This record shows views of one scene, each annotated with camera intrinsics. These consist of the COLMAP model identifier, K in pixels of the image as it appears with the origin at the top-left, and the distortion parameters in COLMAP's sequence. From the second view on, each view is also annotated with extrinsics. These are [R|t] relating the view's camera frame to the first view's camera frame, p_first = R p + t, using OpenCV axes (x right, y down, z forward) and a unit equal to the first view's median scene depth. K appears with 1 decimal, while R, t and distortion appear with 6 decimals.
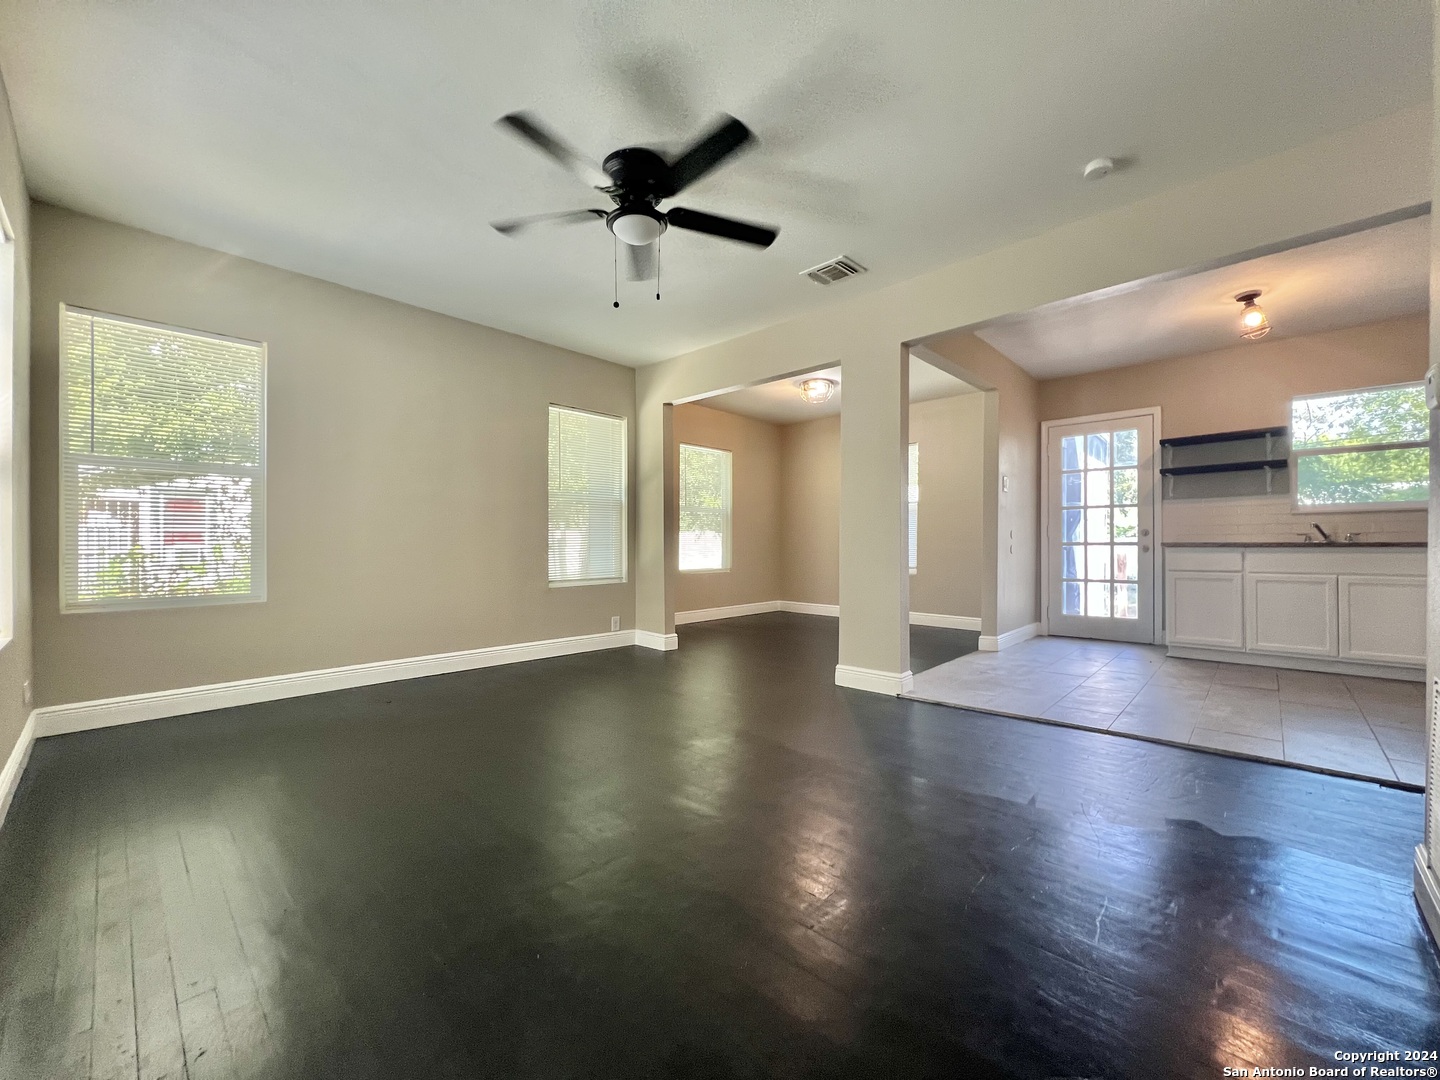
lens RADIAL K [[567.1, 0, 720.0], [0, 567.1, 540.0], [0, 0, 1]] dist [-0.000654, -0.000018]
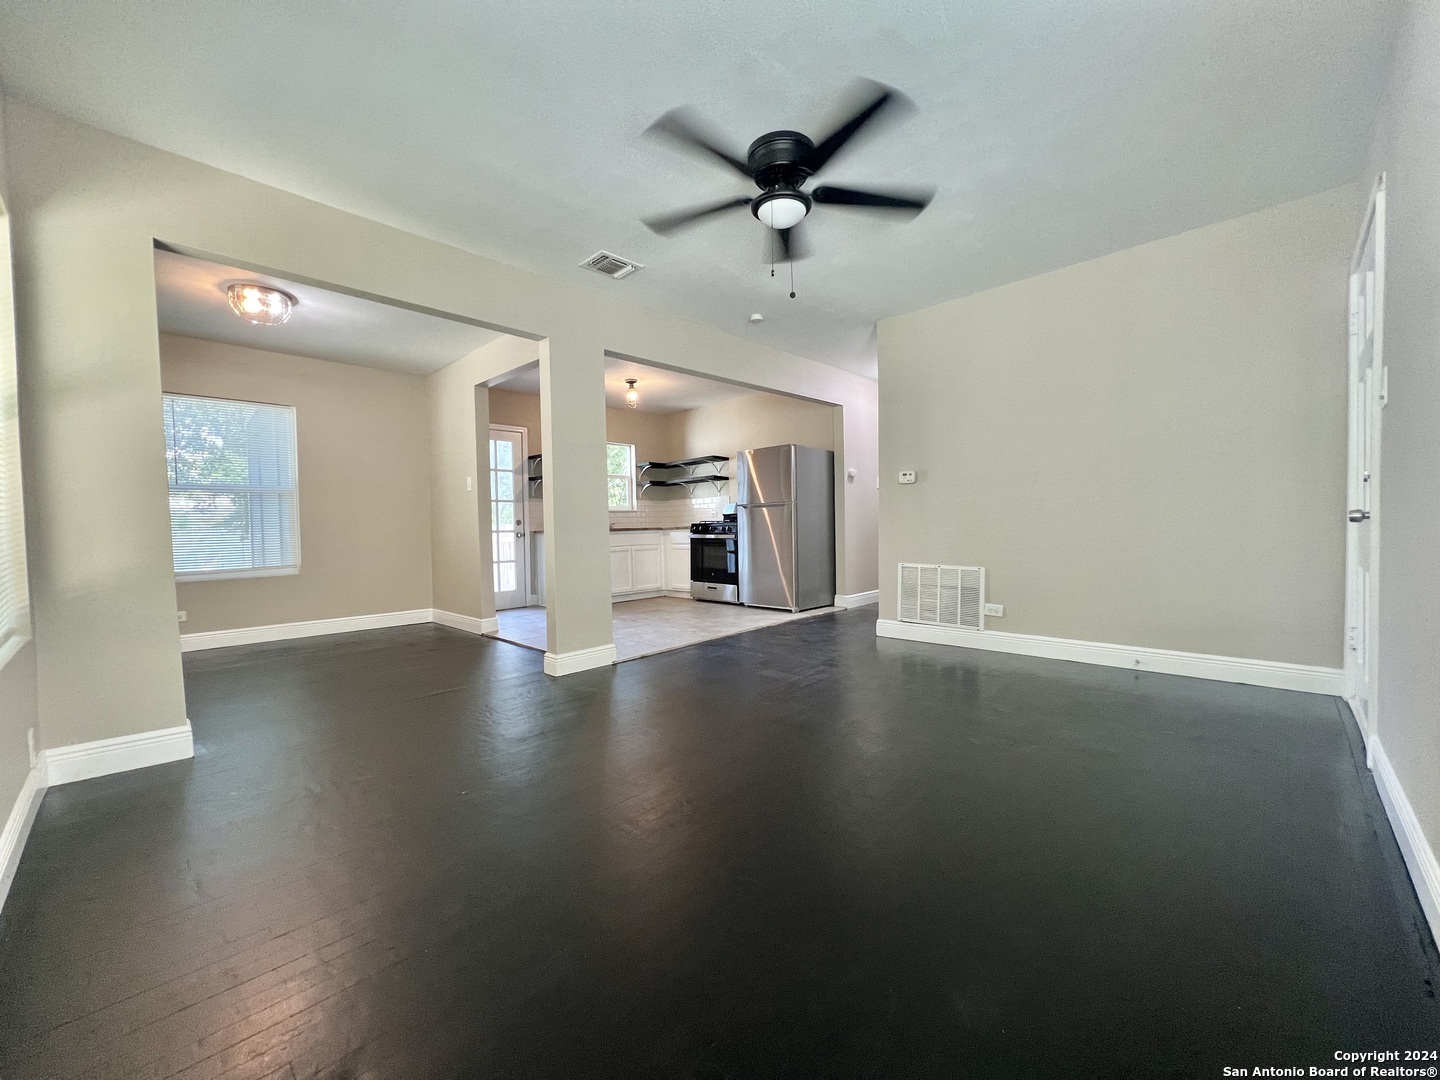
lens RADIAL K [[567.1, 0, 720.0], [0, 567.1, 540.0], [0, 0, 1]] dist [-0.000654, -0.000018]
pose [[0.031198, -0.024267, 0.999219, -0.589546], [0.012616, 0.999635, 0.023883, 0.002499], [-0.999434, 0.011861, 0.031493, 0.542736]]
